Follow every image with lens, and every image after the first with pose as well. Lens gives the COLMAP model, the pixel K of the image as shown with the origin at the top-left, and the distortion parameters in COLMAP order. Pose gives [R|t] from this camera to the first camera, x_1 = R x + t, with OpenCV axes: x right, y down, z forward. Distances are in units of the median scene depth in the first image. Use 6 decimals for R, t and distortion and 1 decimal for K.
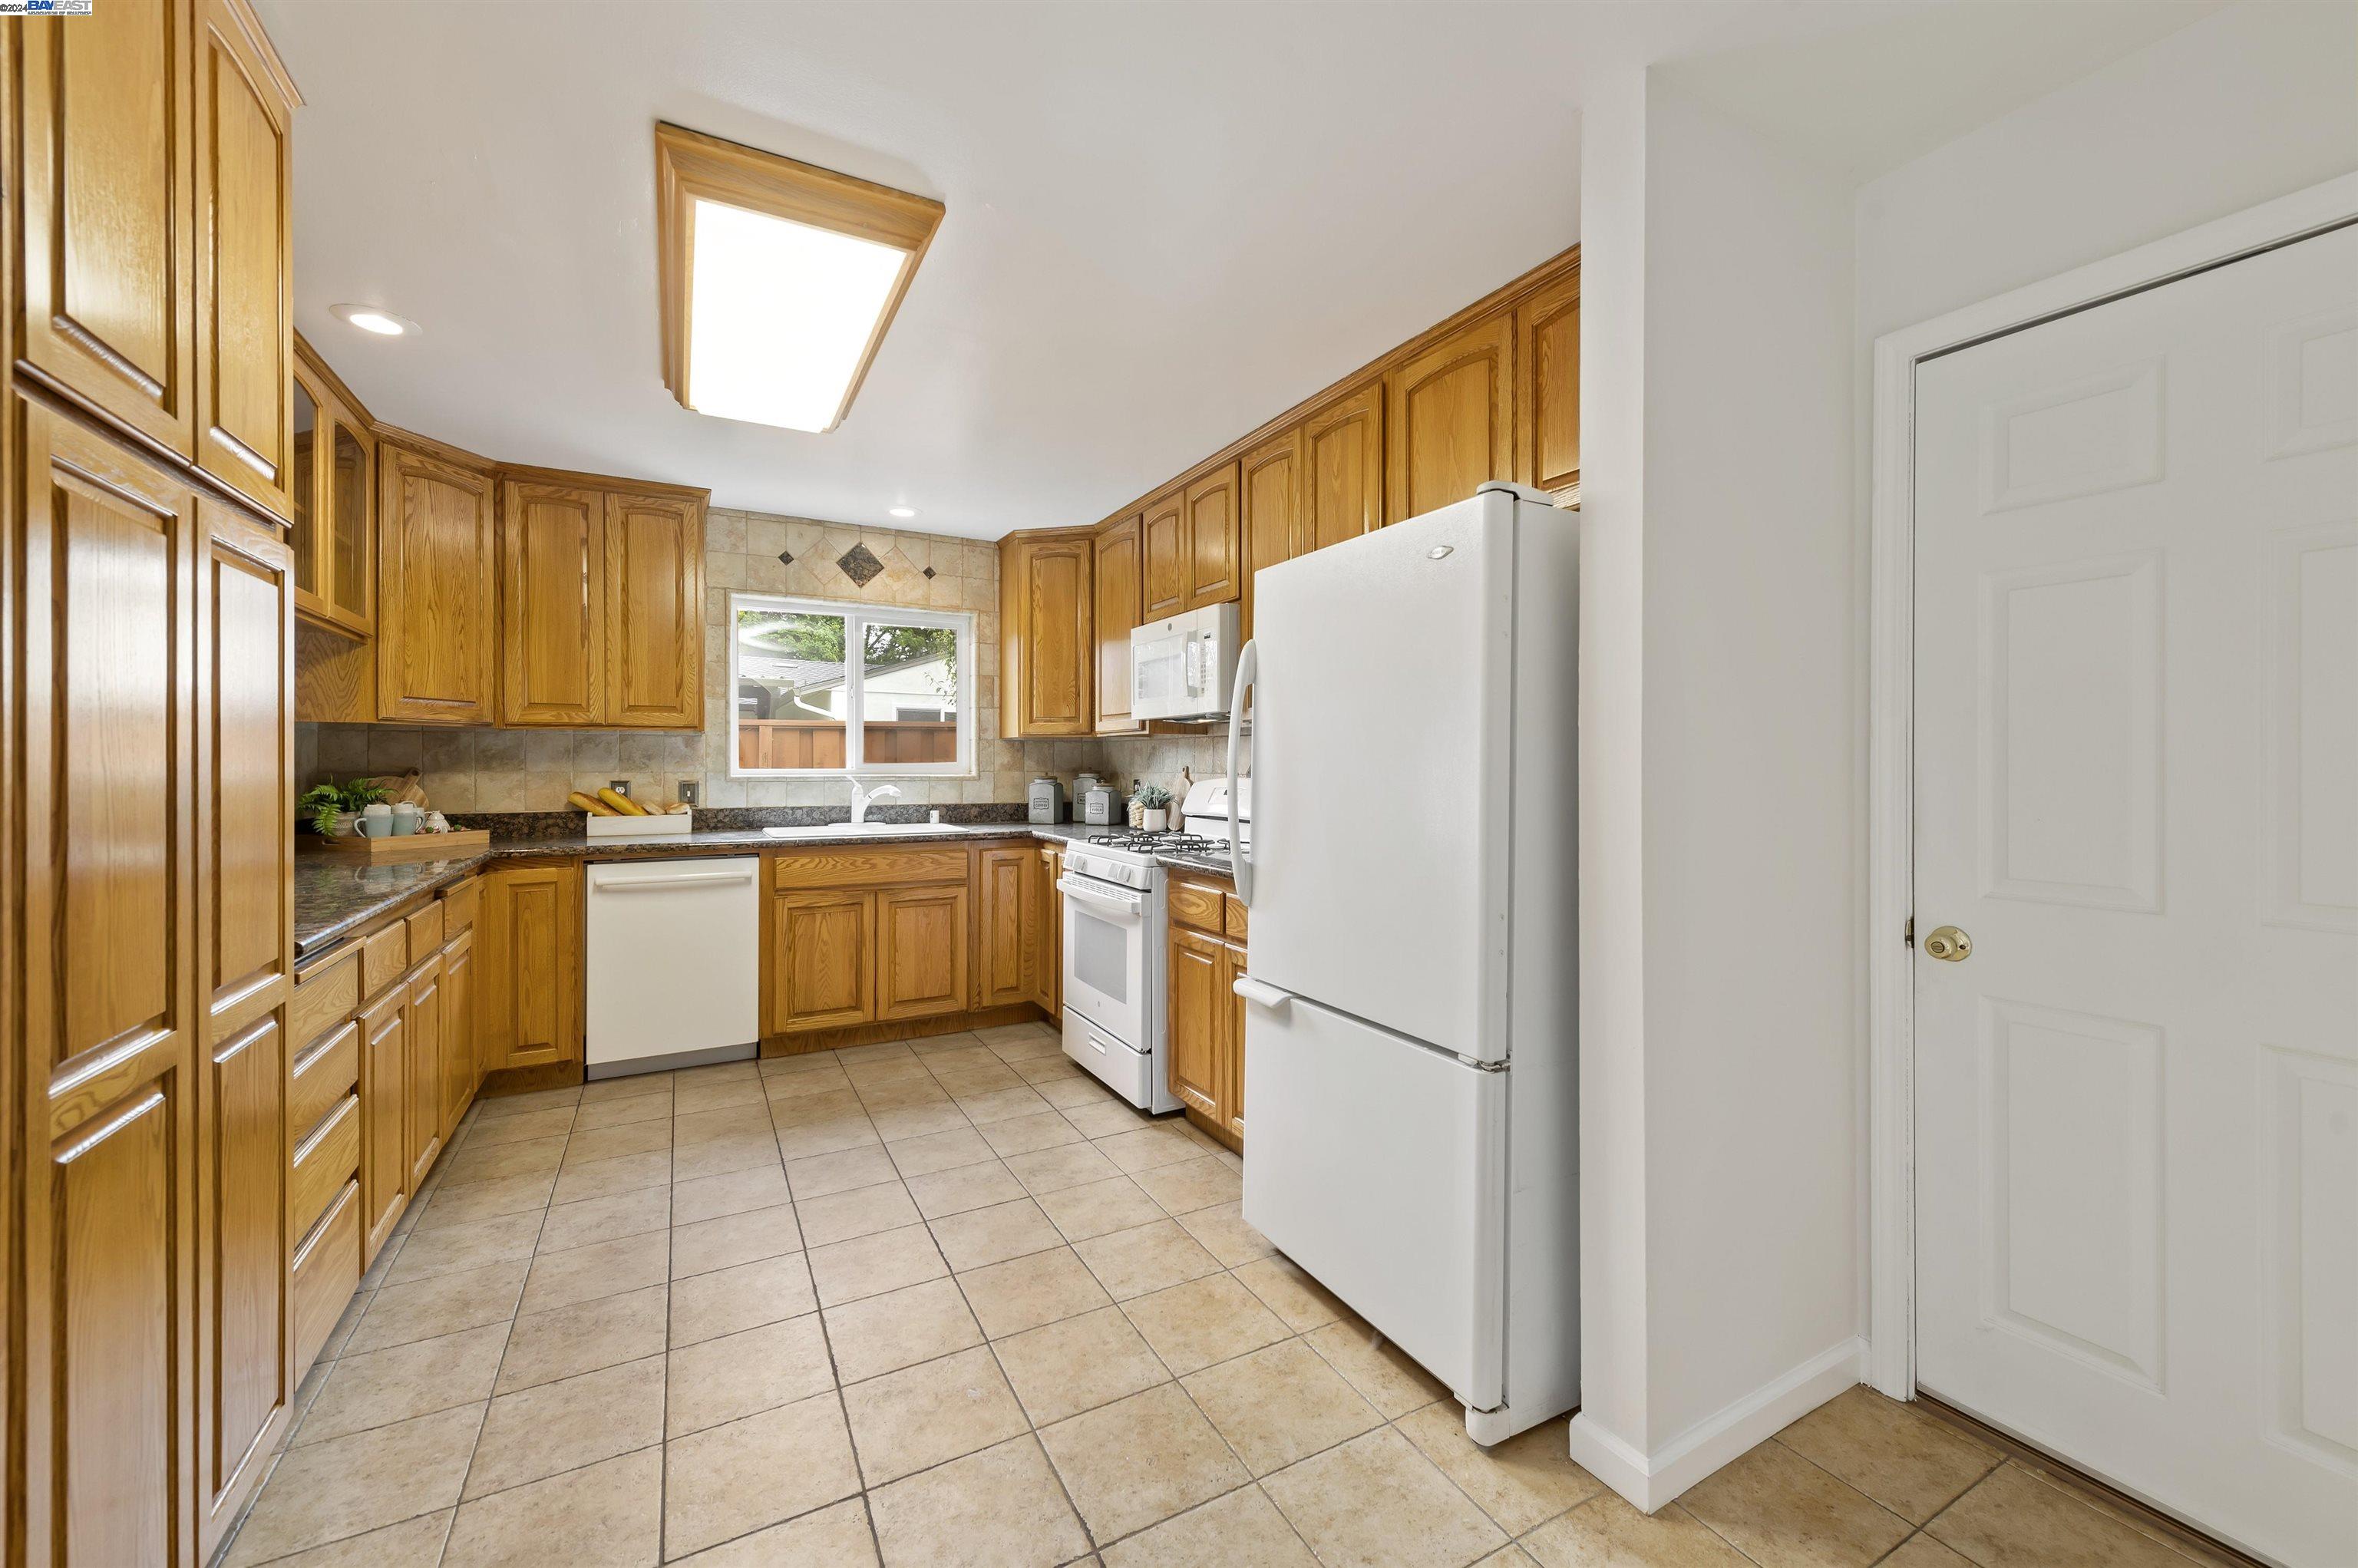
lens RADIAL K [[931.1, 0, 1198.2], [0, 931.1, 765.9], [0, 0, 1]] dist [0.015079, -0.006695]
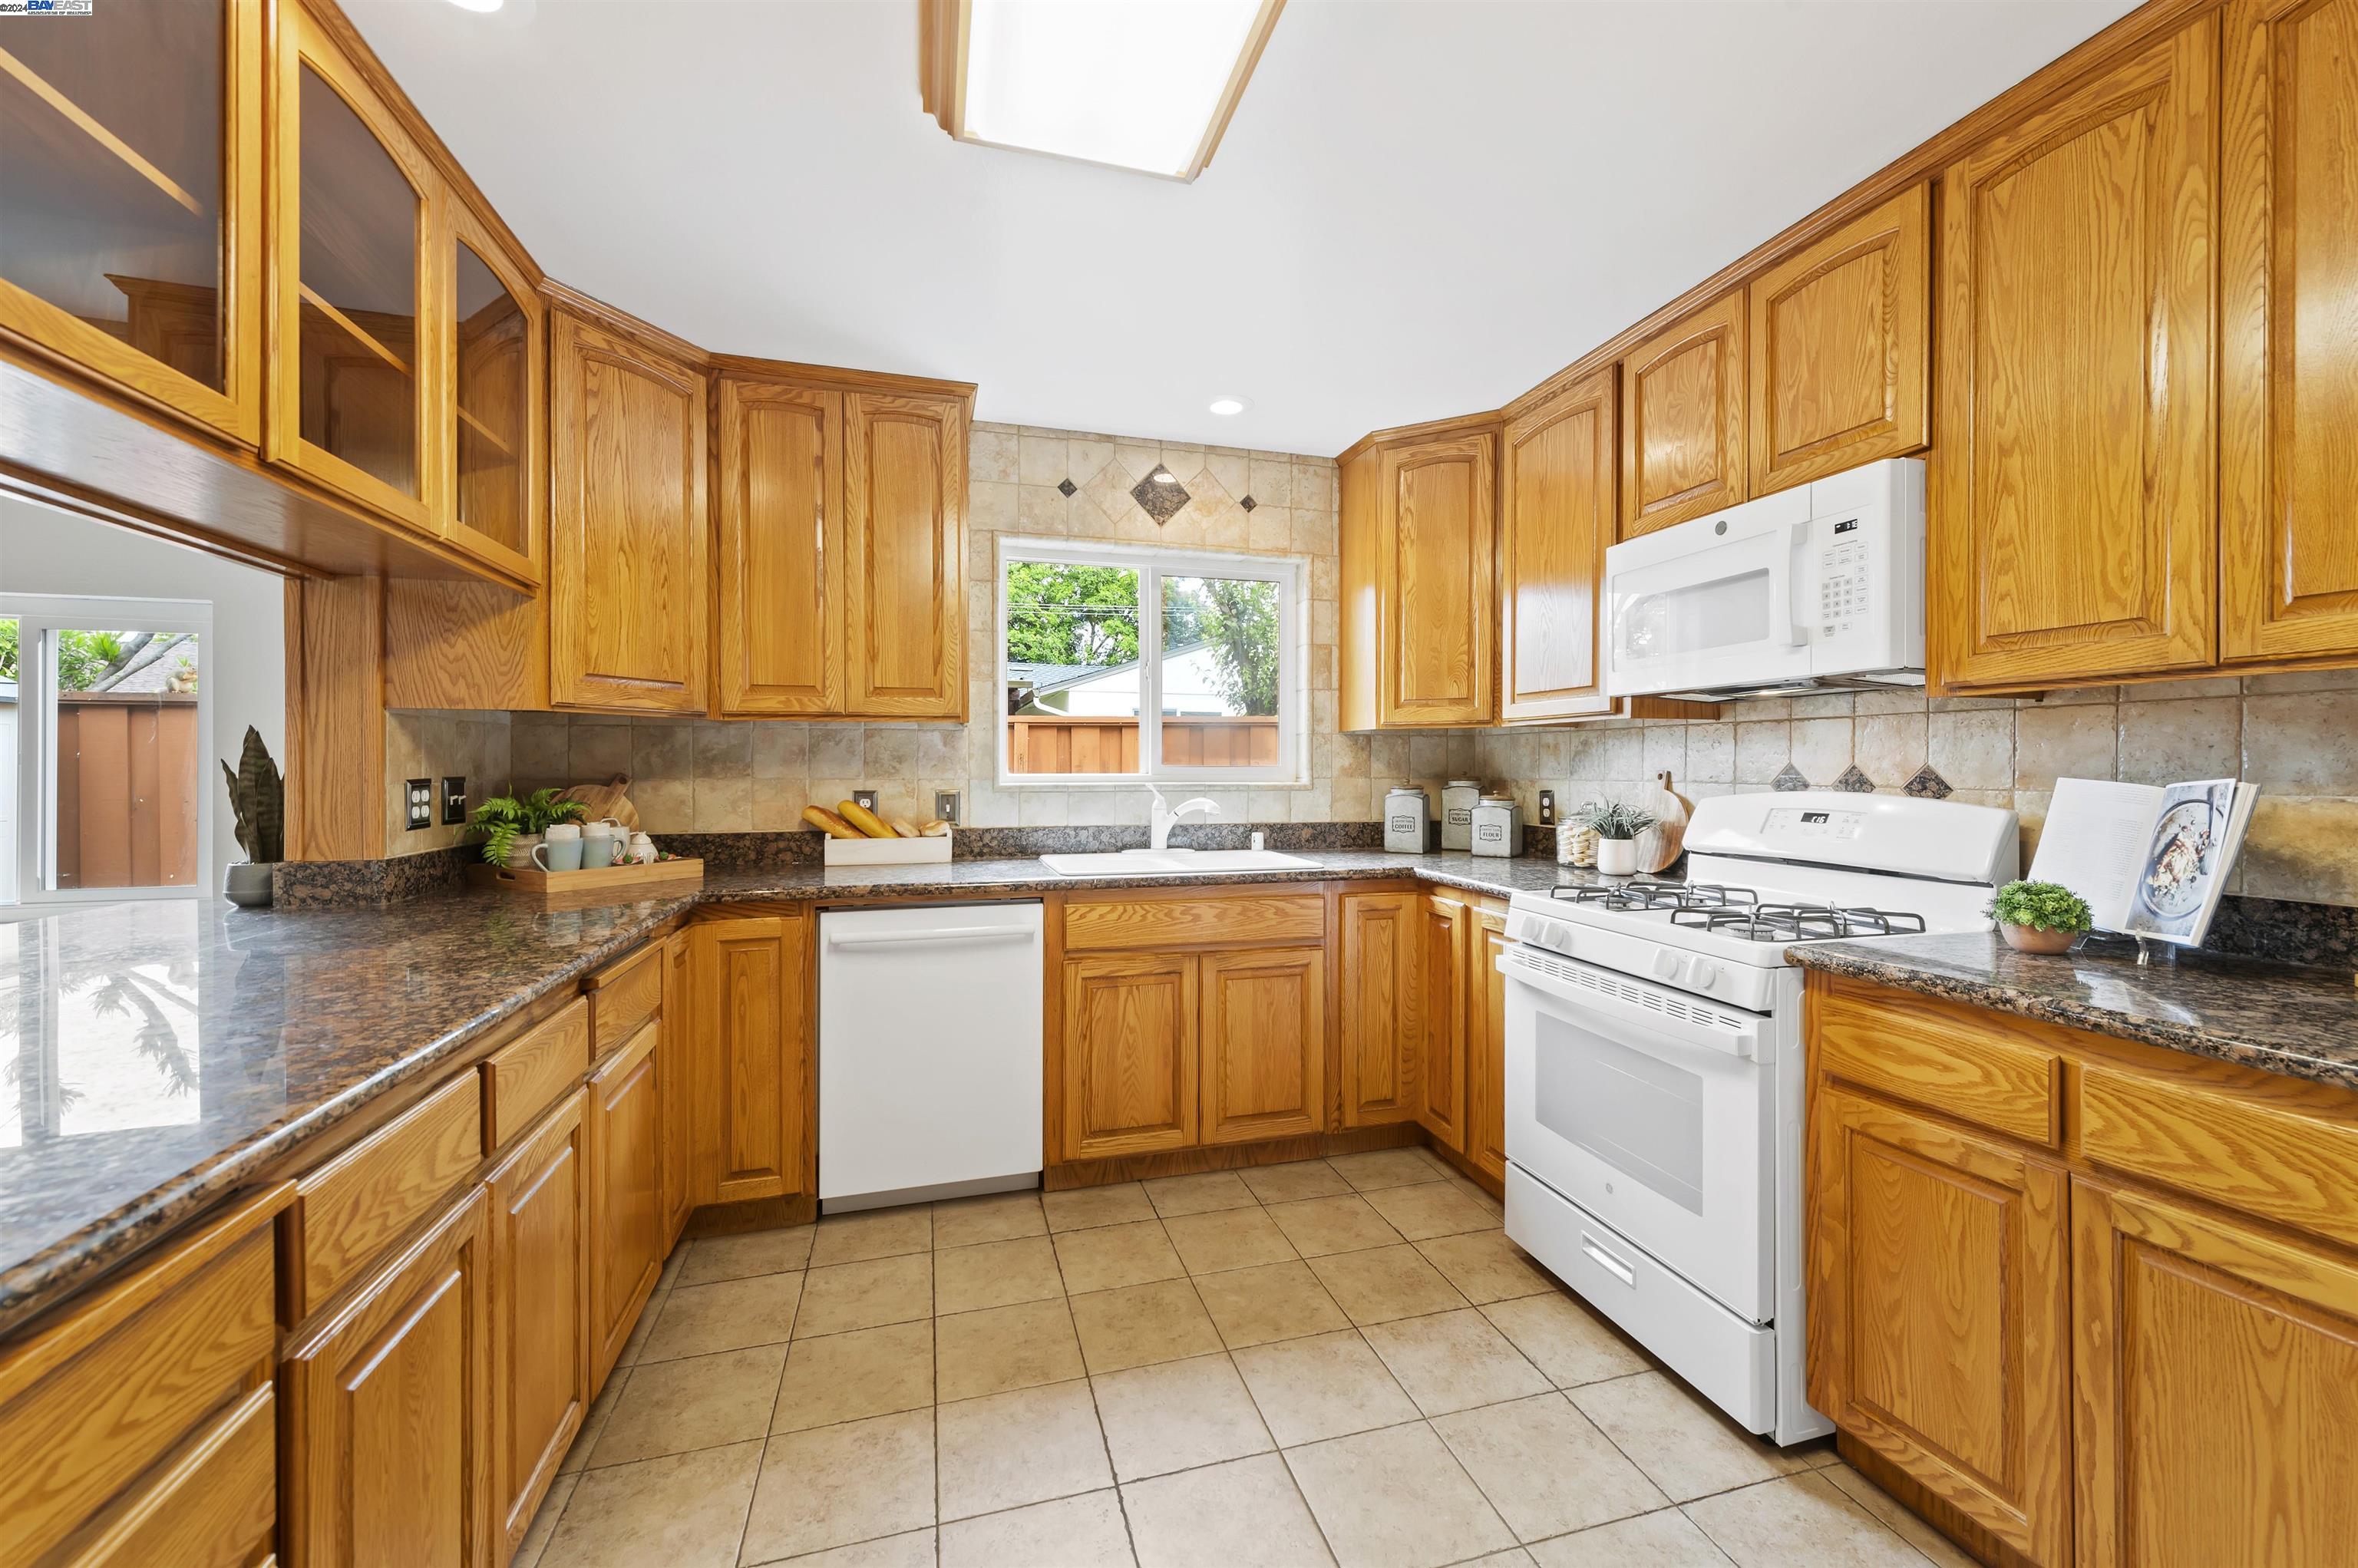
lens RADIAL K [[930.4, 0, 1195.5], [0, 930.4, 769.3], [0, 0, 1]] dist [0.018142, -0.006679]
pose [[0.975271, -0.000441, -0.221012, -0.206328], [0.000627, 1.000000, 0.000771, -0.001850], [0.221011, -0.000891, 0.975271, 0.350034]]
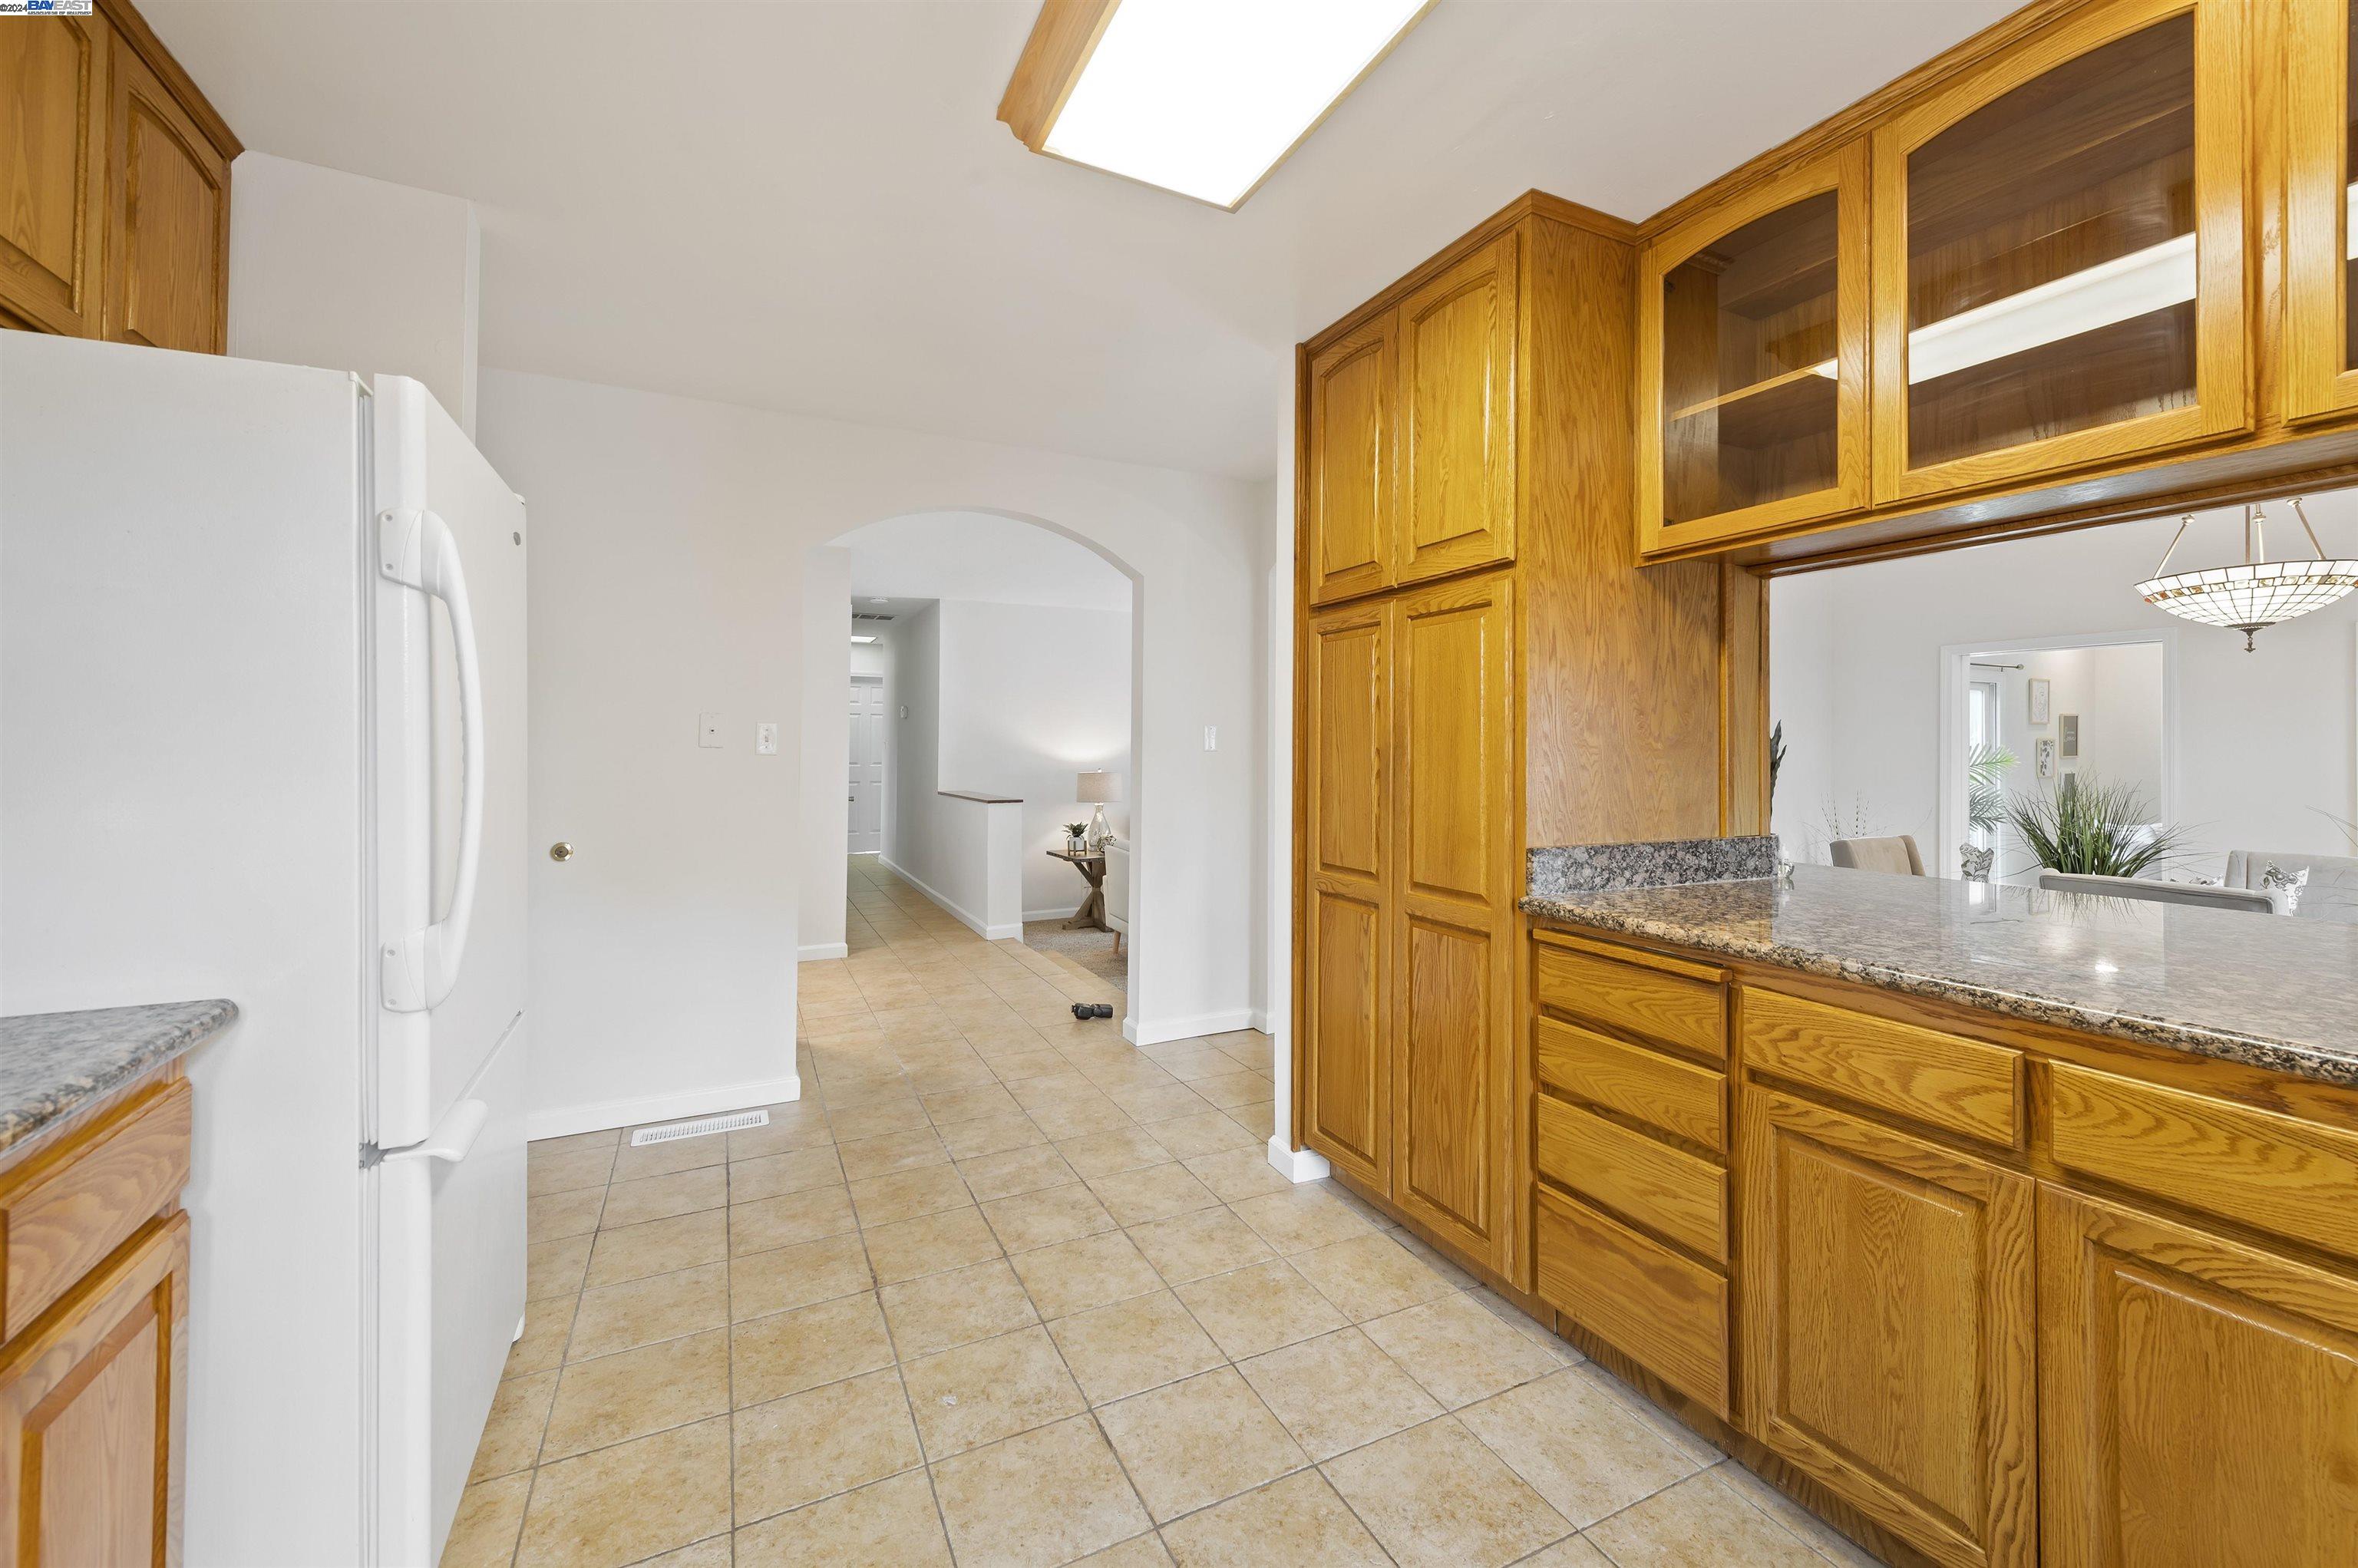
lens RADIAL K [[969.6, 0, 1208.7], [0, 969.6, 737.8], [0, 0, 1]] dist [0.016055, -0.007289]
pose [[-0.999293, -0.006651, 0.037001, -0.255163], [-0.007069, 0.999913, -0.011179, -0.000315], [-0.036923, -0.011433, -0.999253, 0.949049]]
